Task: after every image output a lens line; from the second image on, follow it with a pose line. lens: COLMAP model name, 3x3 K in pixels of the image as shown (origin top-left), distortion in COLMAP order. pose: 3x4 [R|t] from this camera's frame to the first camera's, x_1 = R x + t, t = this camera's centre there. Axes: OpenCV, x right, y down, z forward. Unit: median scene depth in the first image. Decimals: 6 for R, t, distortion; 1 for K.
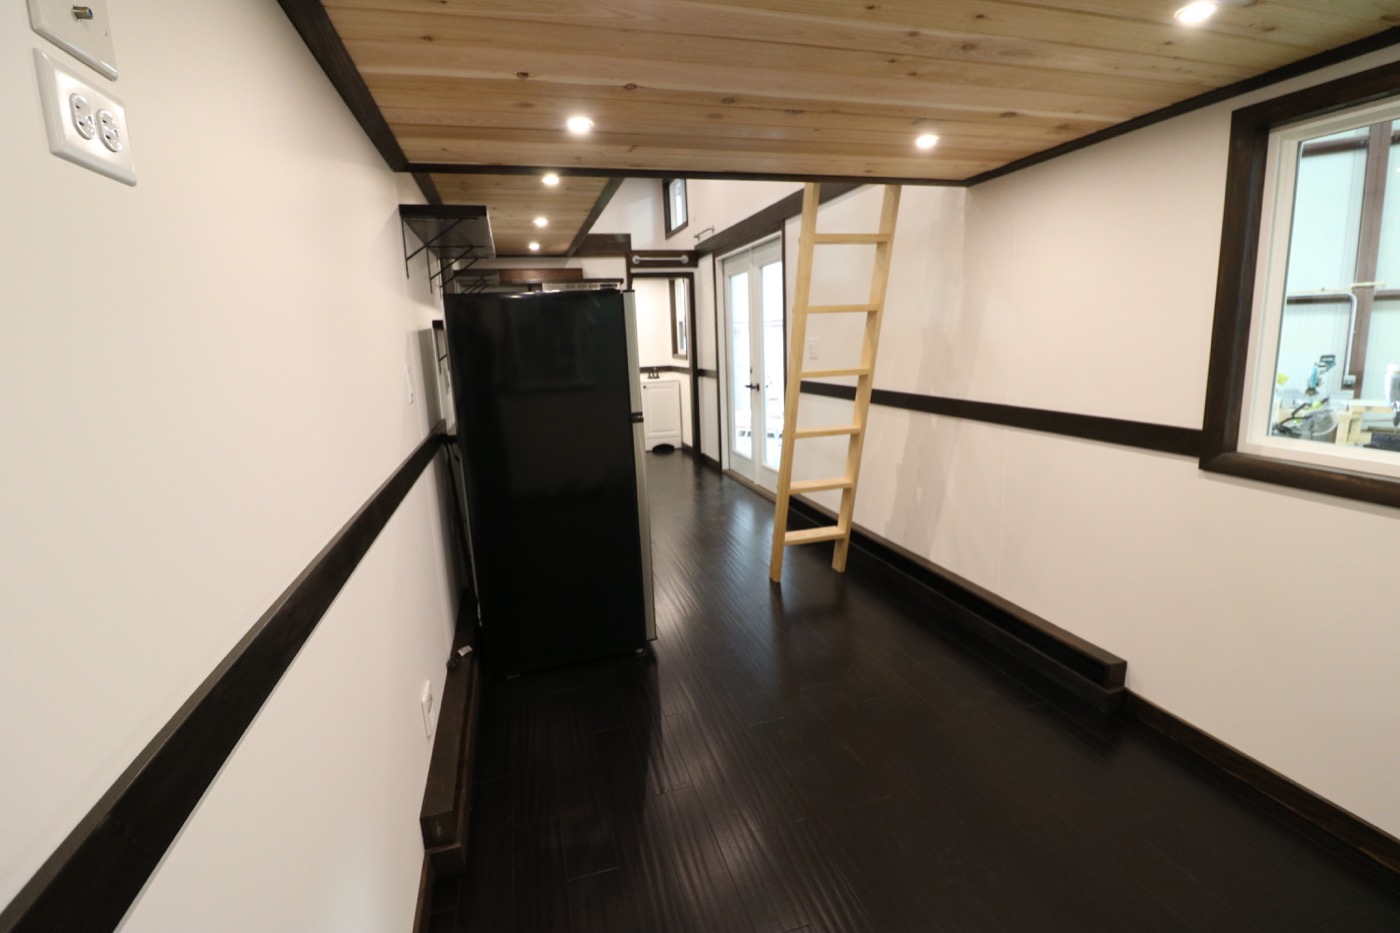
lens RADIAL K [[649.0, 0, 698.2], [0, 649.0, 443.1], [0, 0, 1]] dist [-0.003169, -0.023939]
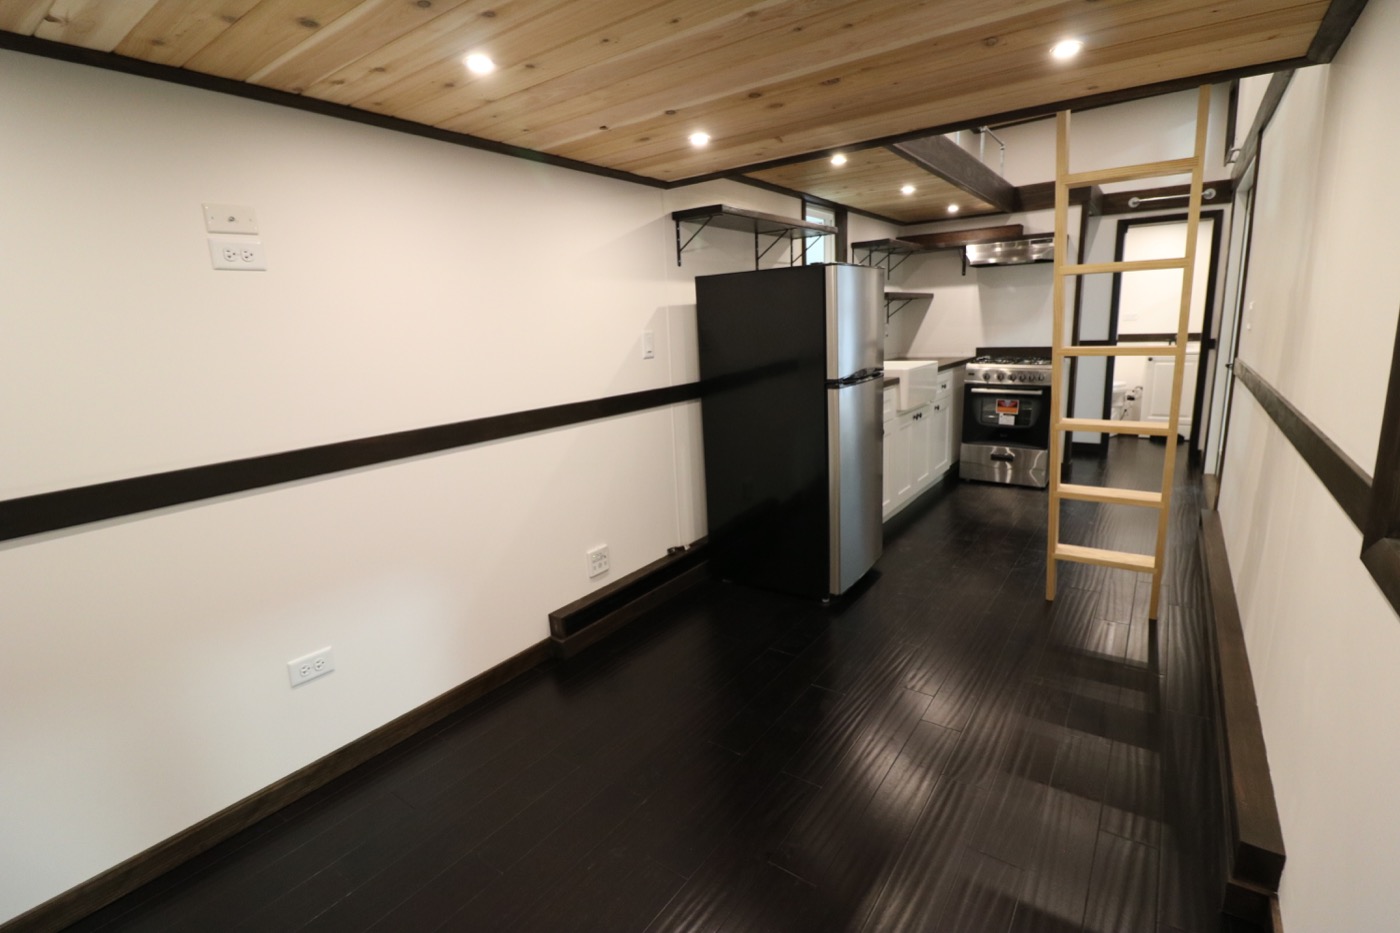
lens RADIAL K [[651.2, 0, 696.1], [0, 651.2, 460.3], [0, 0, 1]] dist [-0.003971, -0.011484]
pose [[0.628570, 0.166670, -0.759684, 0.643969], [-0.101510, 0.985994, 0.132330, -0.040483], [0.771100, -0.006063, 0.636686, 0.155836]]
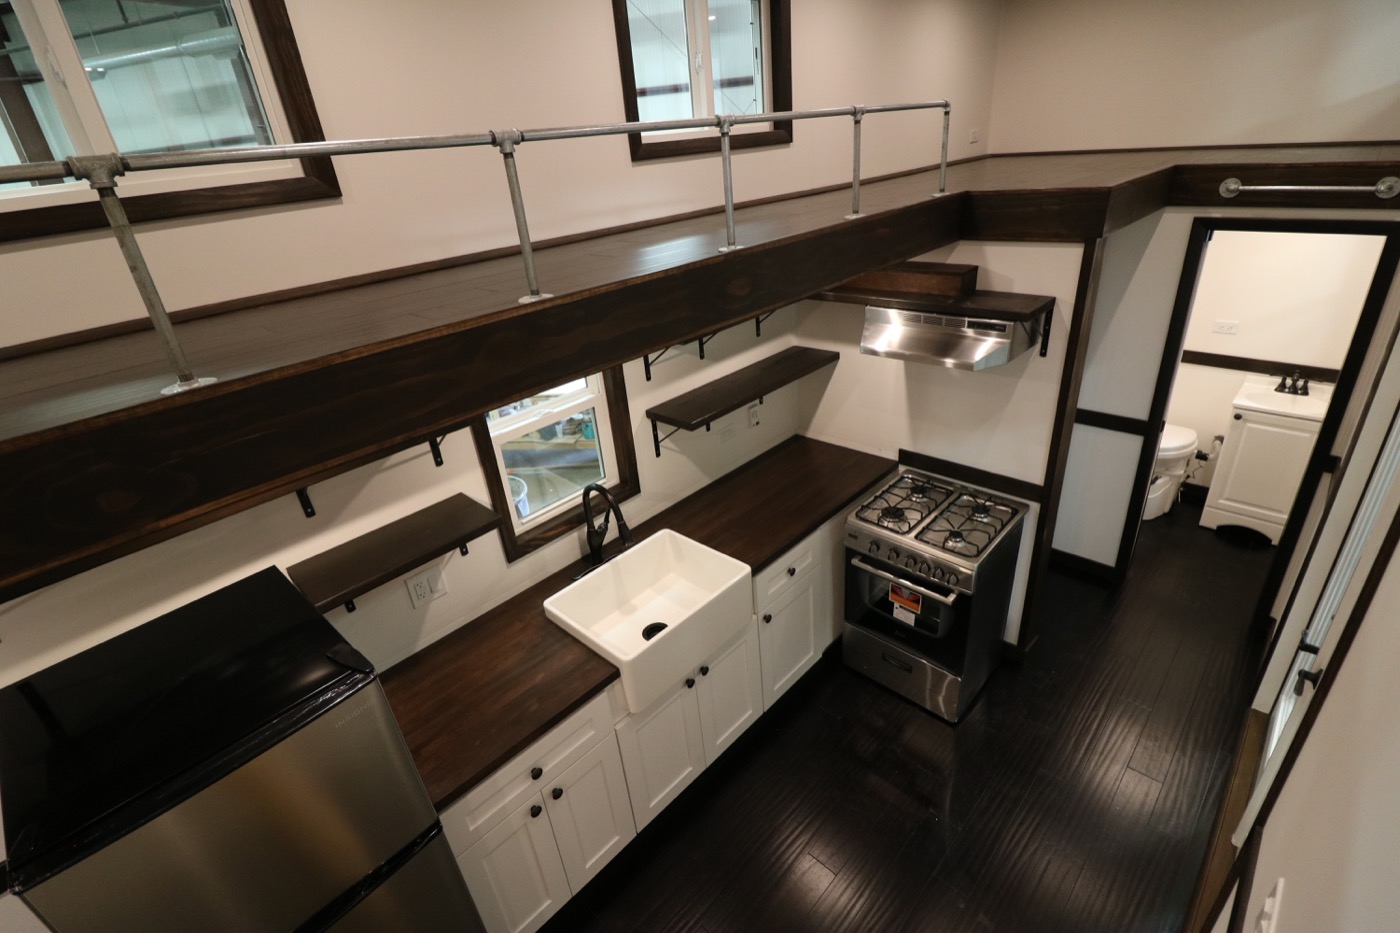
lens RADIAL K [[651.2, 0, 696.1], [0, 651.2, 460.3], [0, 0, 1]] dist [-0.003971, -0.011484]
pose [[0.507526, 0.373287, -0.776579, 0.336061], [-0.066543, 0.915572, 0.396610, -0.734138], [0.859063, -0.149614, 0.489516, 1.307007]]
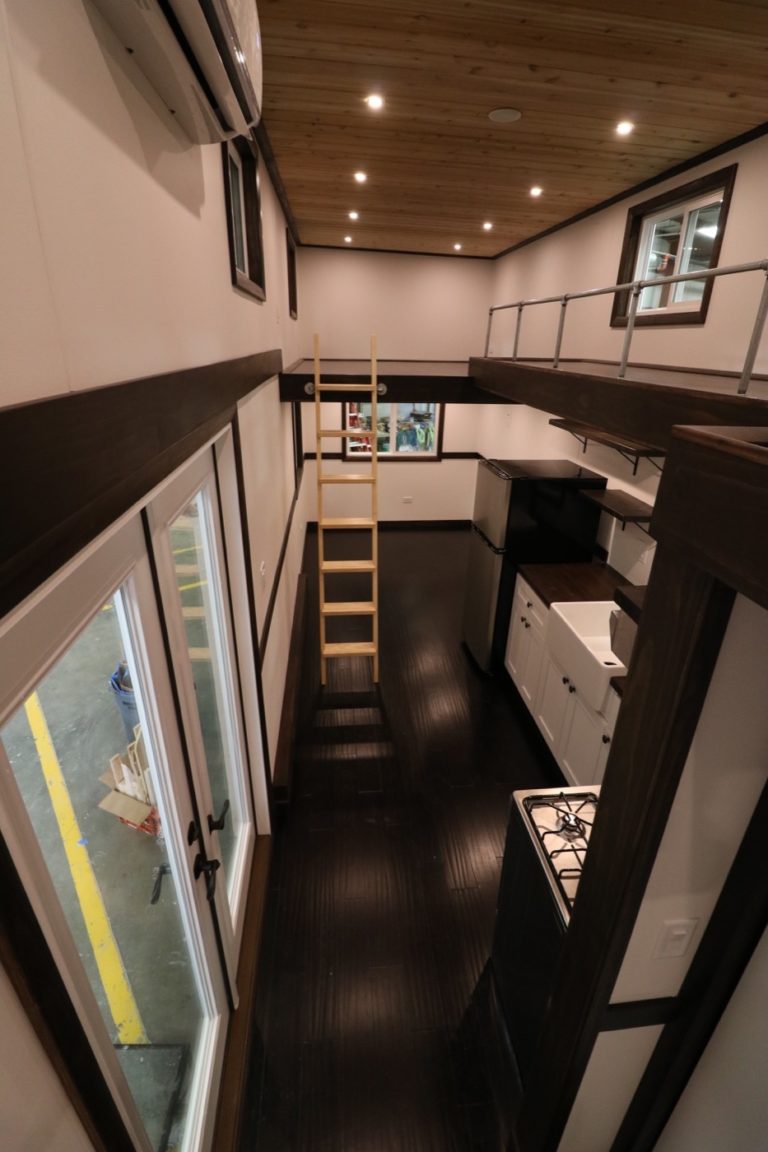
lens RADIAL K [[535.8, 0, 384.0], [0, 535.8, 576.0], [0, 0, 1]] dist [-0.003971, -0.011484]
pose [[-0.980403, -0.054666, 0.189264, -0.156756], [0.058214, 0.837431, 0.543433, -0.915127], [-0.188203, 0.543802, -0.817838, 2.757062]]
